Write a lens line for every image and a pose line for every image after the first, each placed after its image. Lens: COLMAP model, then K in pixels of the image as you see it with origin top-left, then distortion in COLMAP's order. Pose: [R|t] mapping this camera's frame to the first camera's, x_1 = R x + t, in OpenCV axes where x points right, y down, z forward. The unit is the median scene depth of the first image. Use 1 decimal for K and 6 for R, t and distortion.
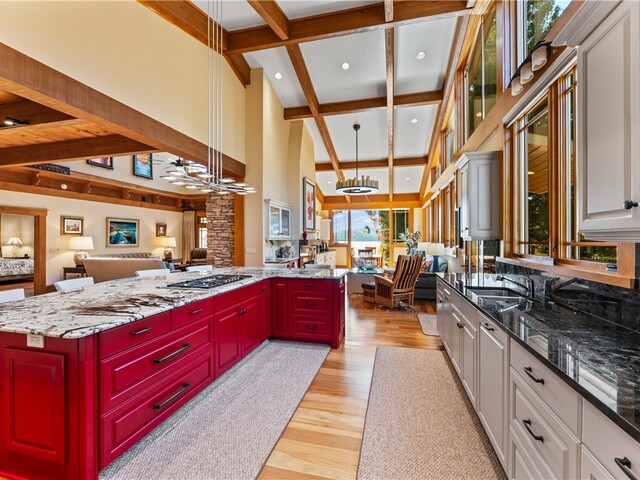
lens RADIAL K [[290.3, 0, 319.4], [0, 290.3, 239.1], [0, 0, 1]] dist [0.002663, -0.000171]
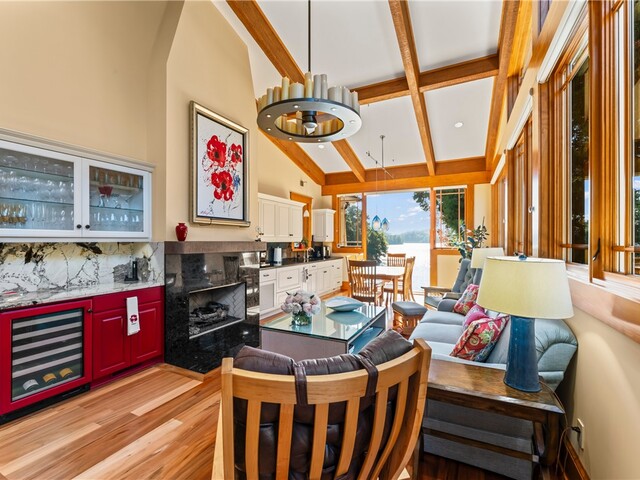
lens RADIAL K [[290.3, 0, 319.5], [0, 290.3, 240.3], [0, 0, 1]] dist [0.002663, -0.000171]
pose [[0.976814, 0.001316, -0.214085, 0.195120], [-0.001357, 0.999999, -0.000044, 0.000006], [0.214084, 0.000334, 0.976815, 0.492834]]
